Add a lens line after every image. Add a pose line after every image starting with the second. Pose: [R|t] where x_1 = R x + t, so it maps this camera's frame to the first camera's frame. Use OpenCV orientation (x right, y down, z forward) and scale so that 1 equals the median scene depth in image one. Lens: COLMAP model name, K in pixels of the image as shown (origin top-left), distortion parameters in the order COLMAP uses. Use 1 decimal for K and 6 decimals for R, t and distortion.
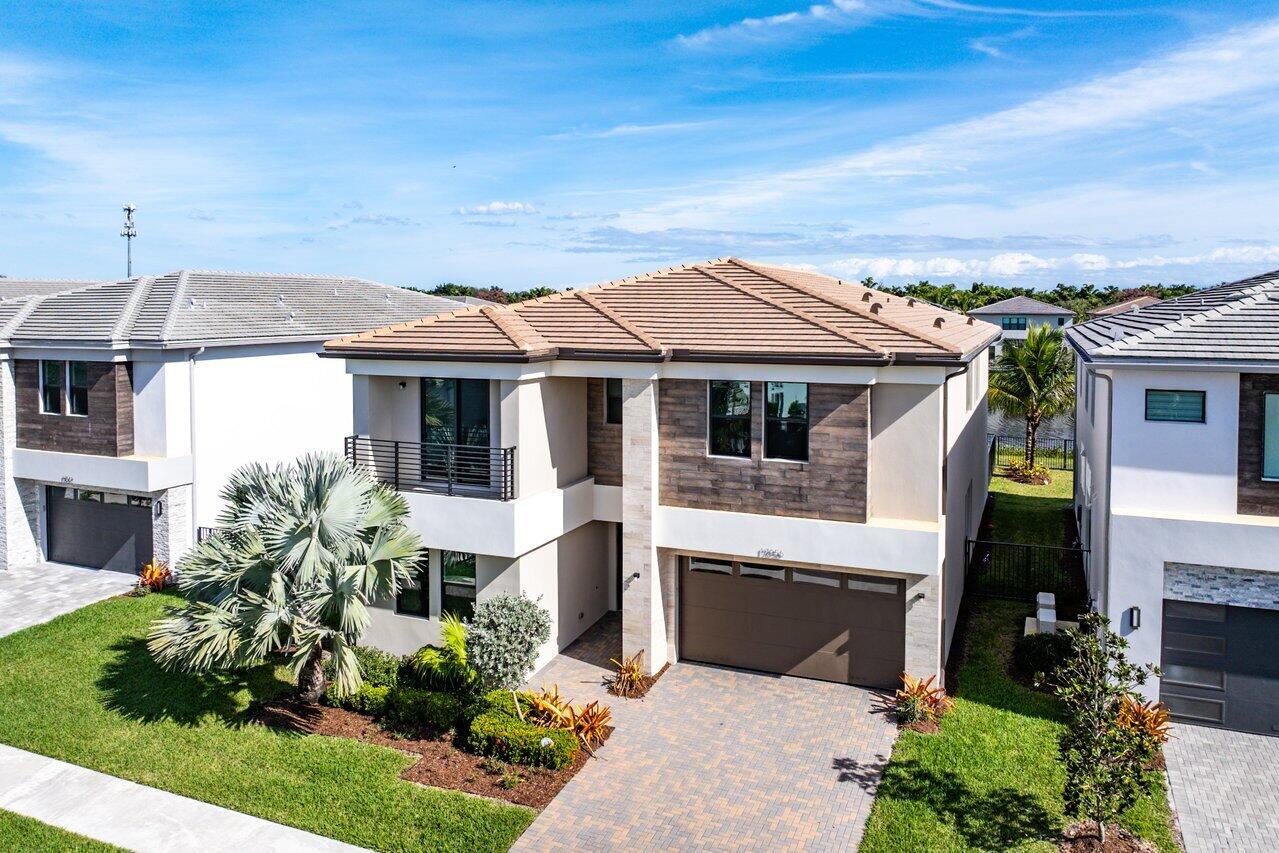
lens RADIAL K [[958.4, 0, 654.4], [0, 958.4, 394.6], [0, 0, 1]] dist [-0.040439, -0.005015]
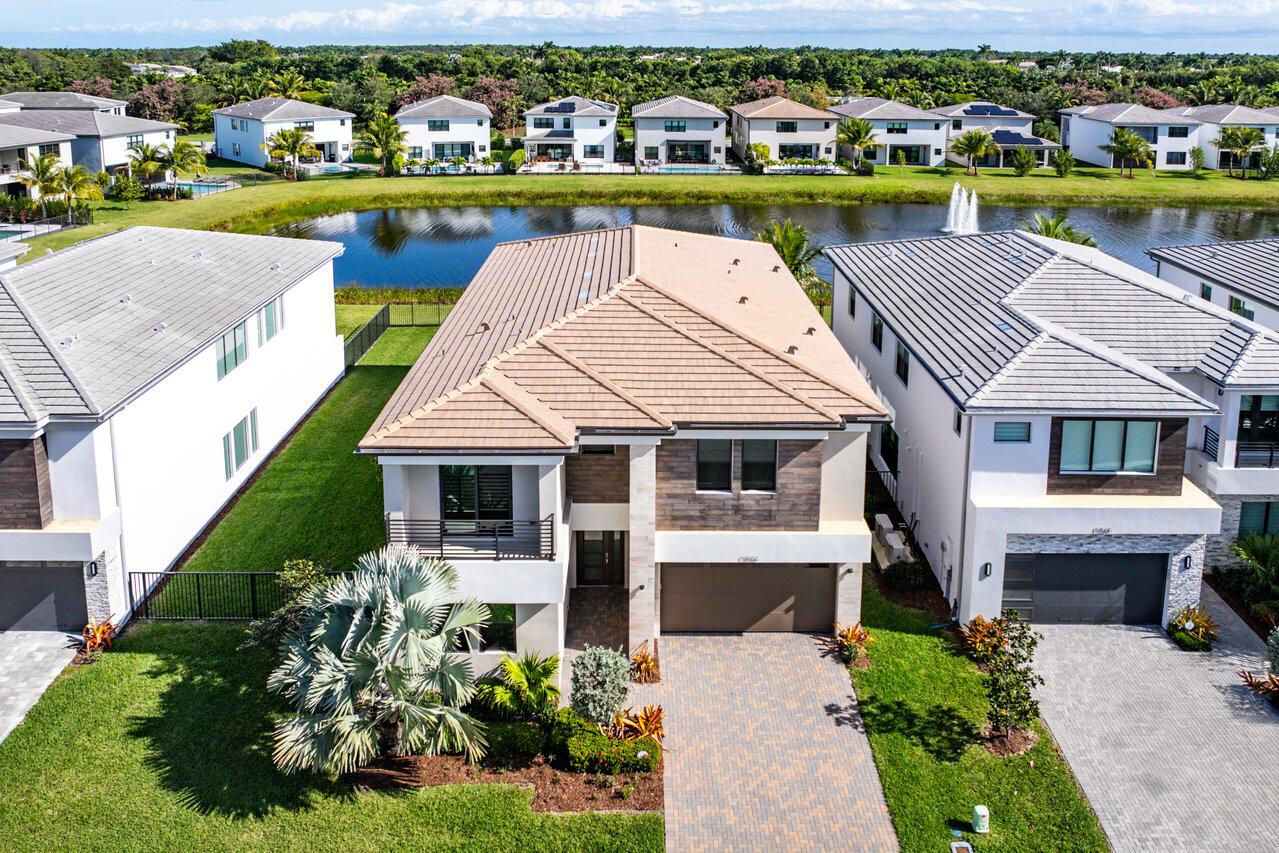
lens RADIAL K [[982.3, 0, 653.7], [0, 982.3, 276.7], [0, 0, 1]] dist [-0.043089, 0.031421]
pose [[0.920095, -0.088368, 0.381597, -0.479973], [0.032473, 0.988074, 0.150516, -0.427266], [-0.390347, -0.126097, 0.911992, -0.136861]]
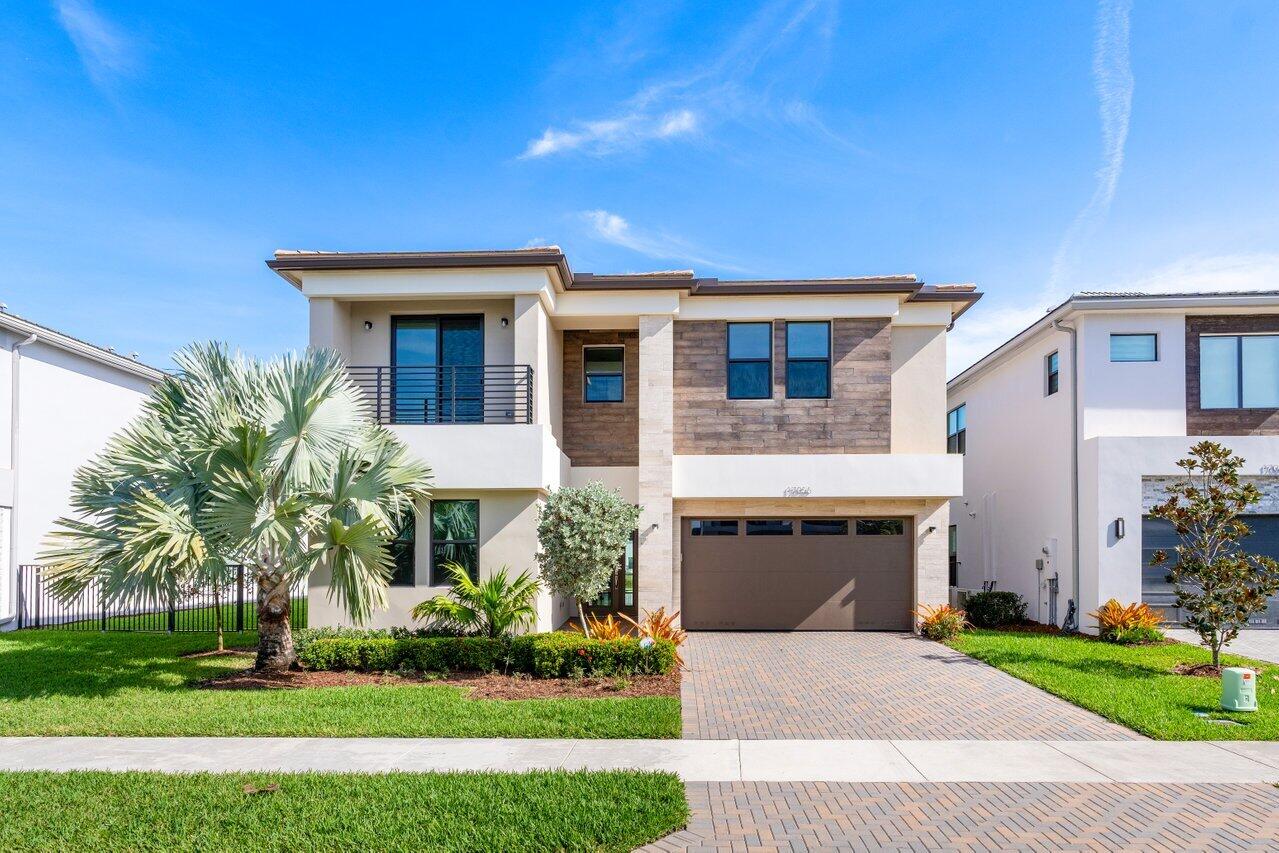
lens RADIAL K [[761.6, 0, 657.2], [0, 761.6, 598.3], [0, 0, 1]] dist [-0.008766, 0.005021]
pose [[0.935299, -0.013594, 0.353596, -0.294905], [0.032559, 0.998329, -0.047743, 0.307927], [-0.352356, 0.056167, 0.934179, 0.315200]]
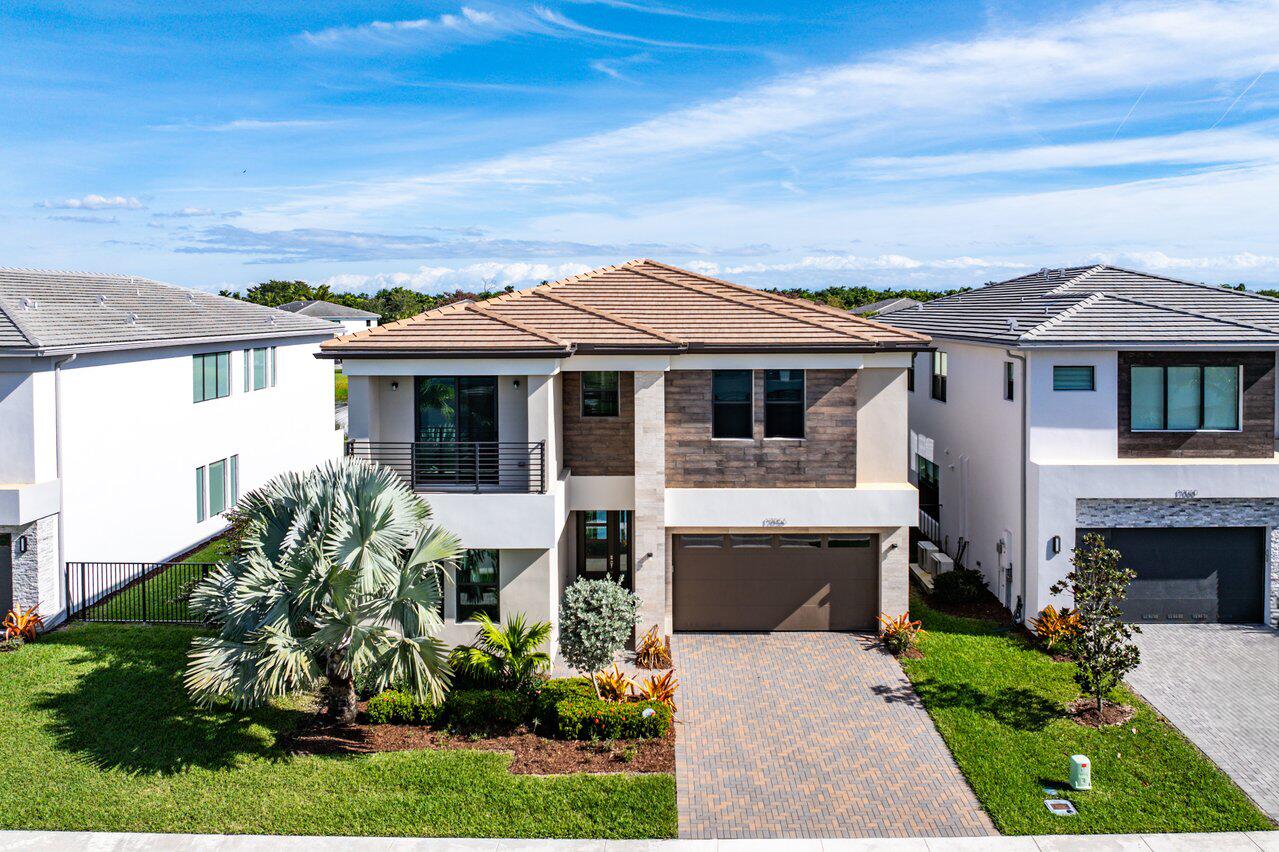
lens RADIAL K [[958.4, 0, 653.7], [0, 958.4, 369.8], [0, 0, 1]] dist [-0.040439, -0.005015]
pose [[0.927209, -0.029538, 0.373378, -0.425222], [0.038268, 0.999140, -0.015991, -0.000851], [-0.372585, 0.029116, 0.927541, -0.000912]]
